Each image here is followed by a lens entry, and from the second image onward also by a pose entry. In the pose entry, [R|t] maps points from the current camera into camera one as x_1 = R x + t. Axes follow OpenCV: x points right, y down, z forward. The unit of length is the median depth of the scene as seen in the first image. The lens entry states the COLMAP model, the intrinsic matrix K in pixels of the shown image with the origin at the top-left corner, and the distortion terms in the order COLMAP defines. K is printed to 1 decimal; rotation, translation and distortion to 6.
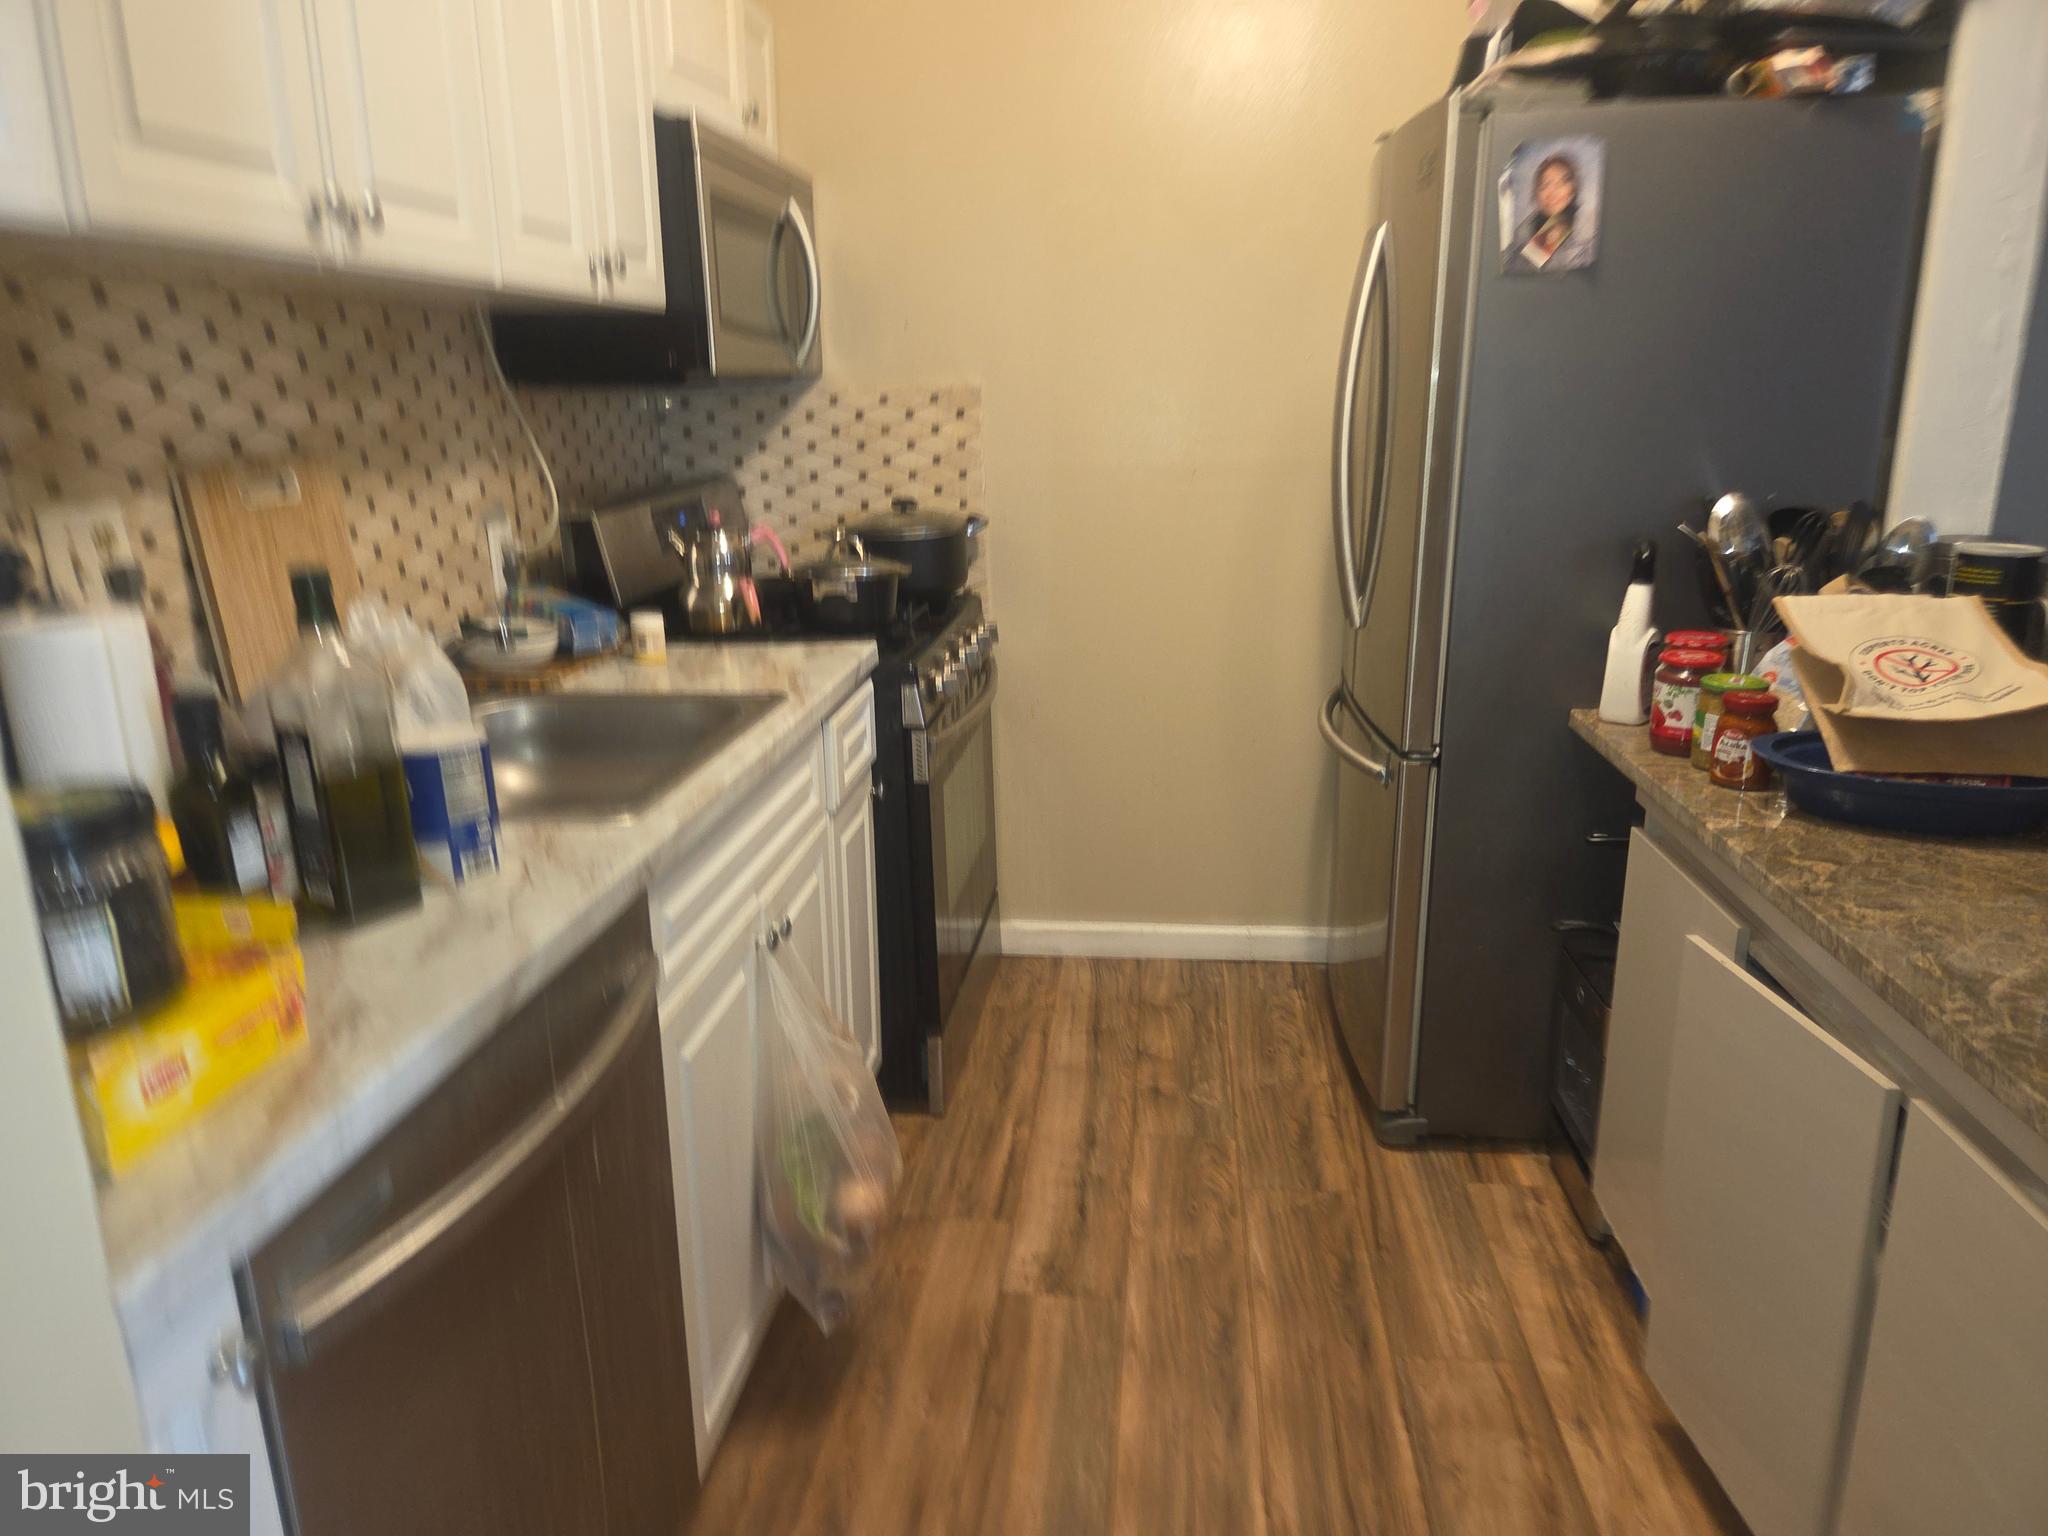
lens RADIAL K [[1371.3, 0, 1028.8], [0, 1371.3, 770.5], [0, 0, 1]] dist [0.039862, -0.008733]
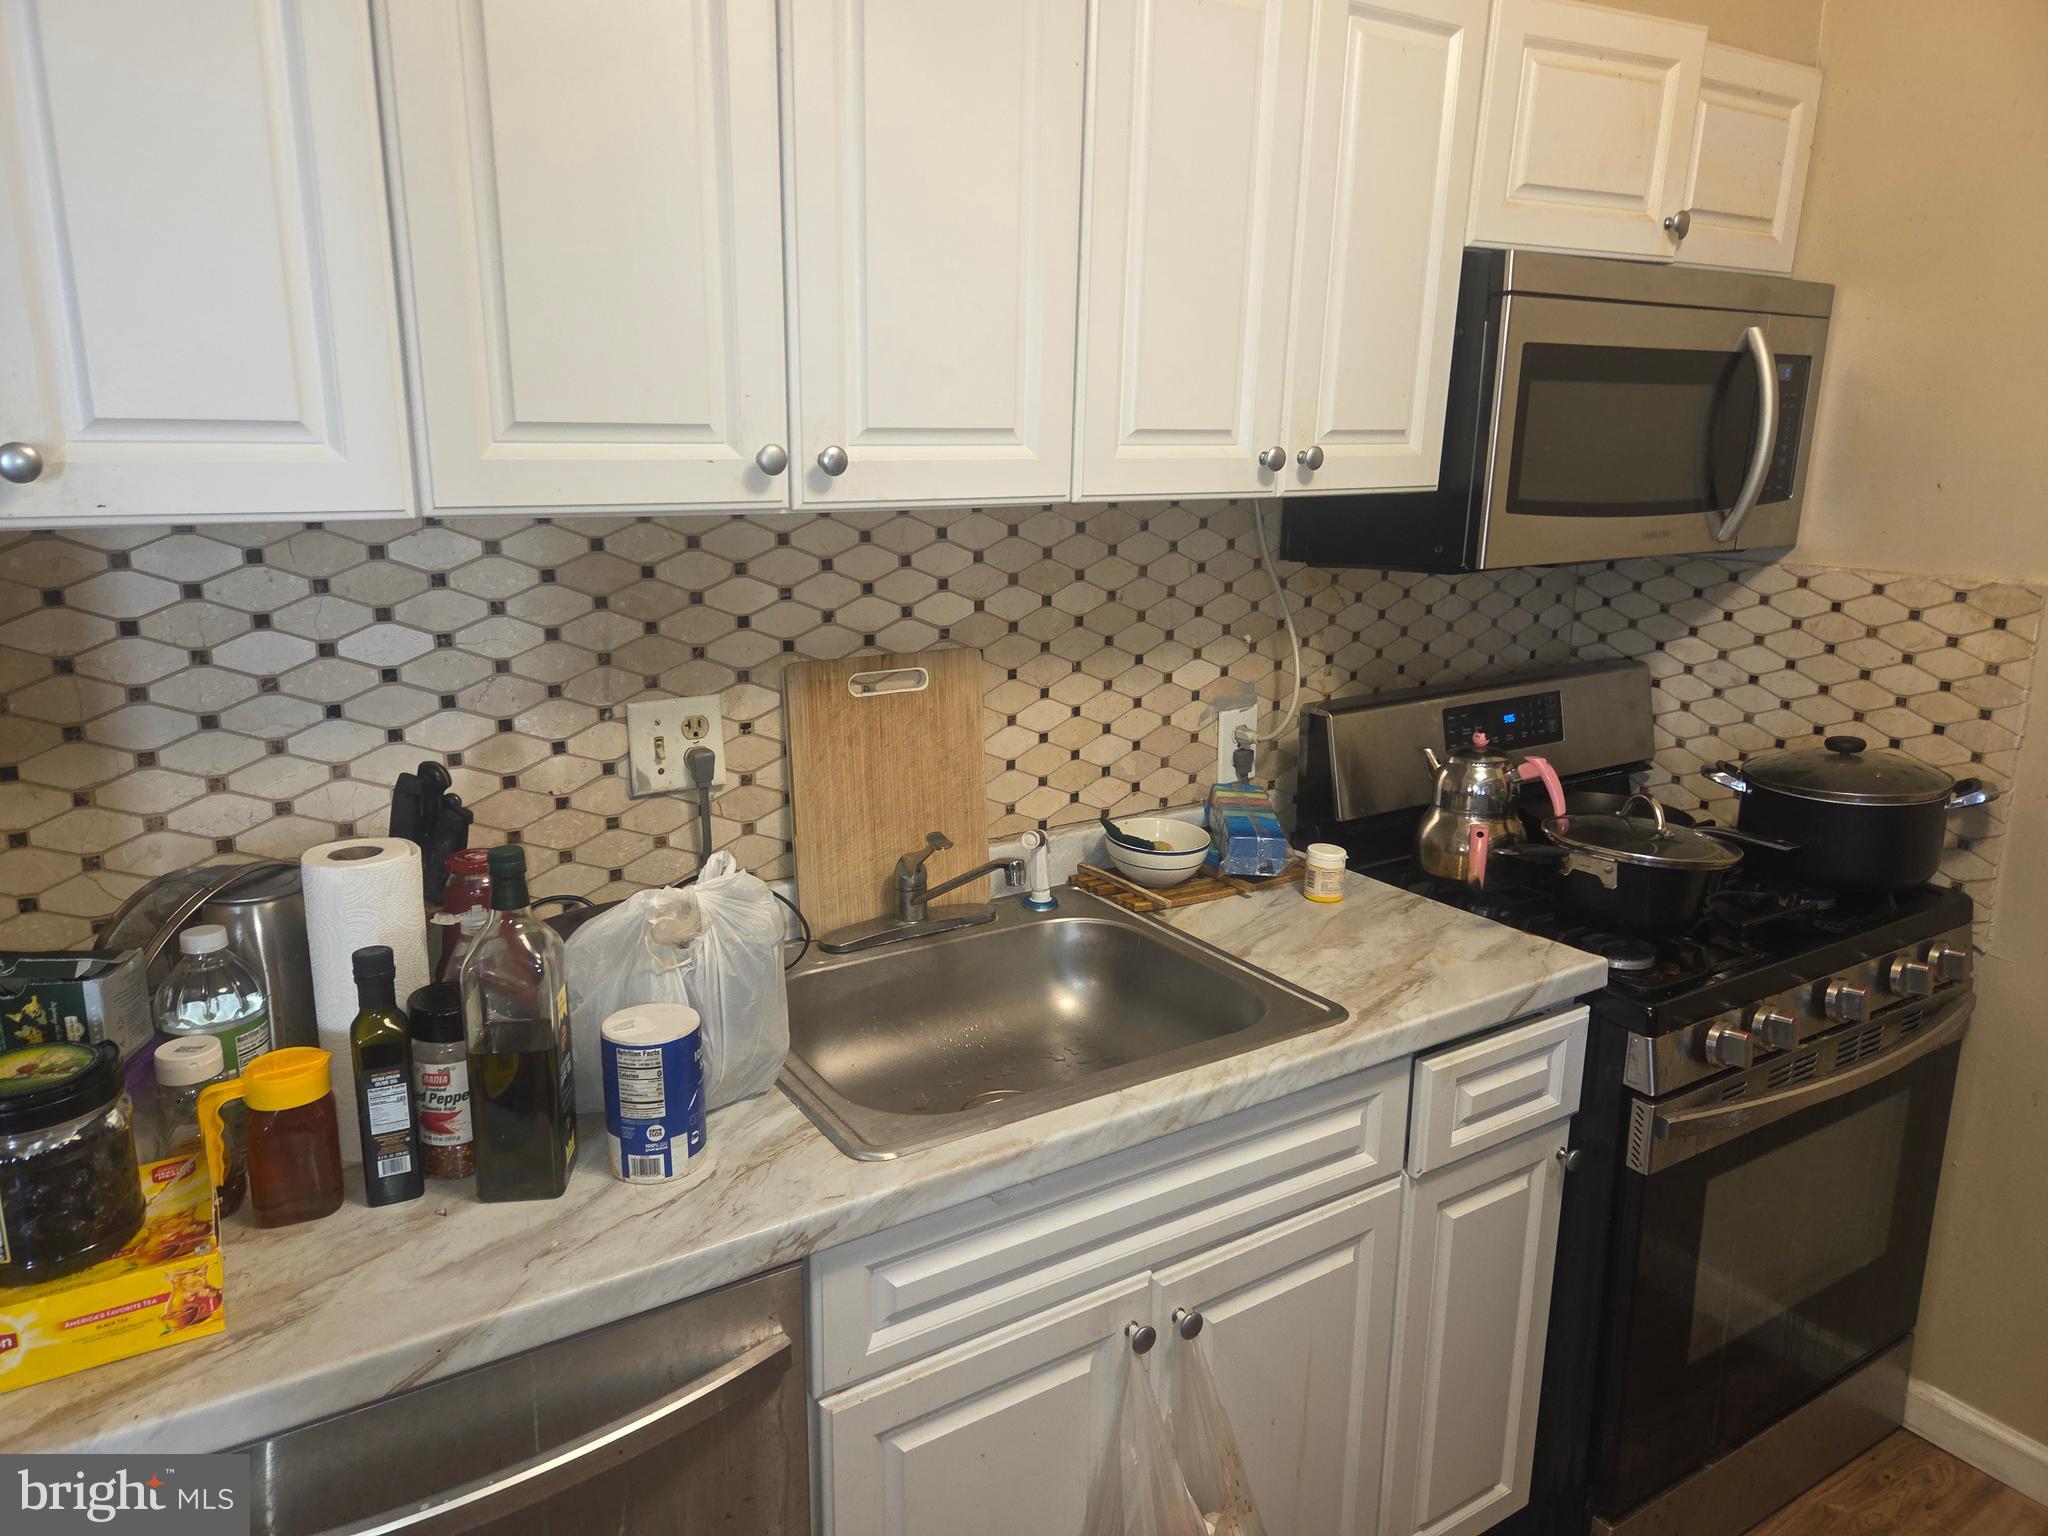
lens RADIAL K [[1371.3, 0, 1026.0], [0, 1371.3, 772.2], [0, 0, 1]] dist [0.039862, -0.008733]
pose [[0.619471, 0.211410, -0.756016, 0.227895], [-0.229488, 0.969754, 0.083139, -0.180872], [0.750726, 0.121994, 0.649251, 0.304406]]
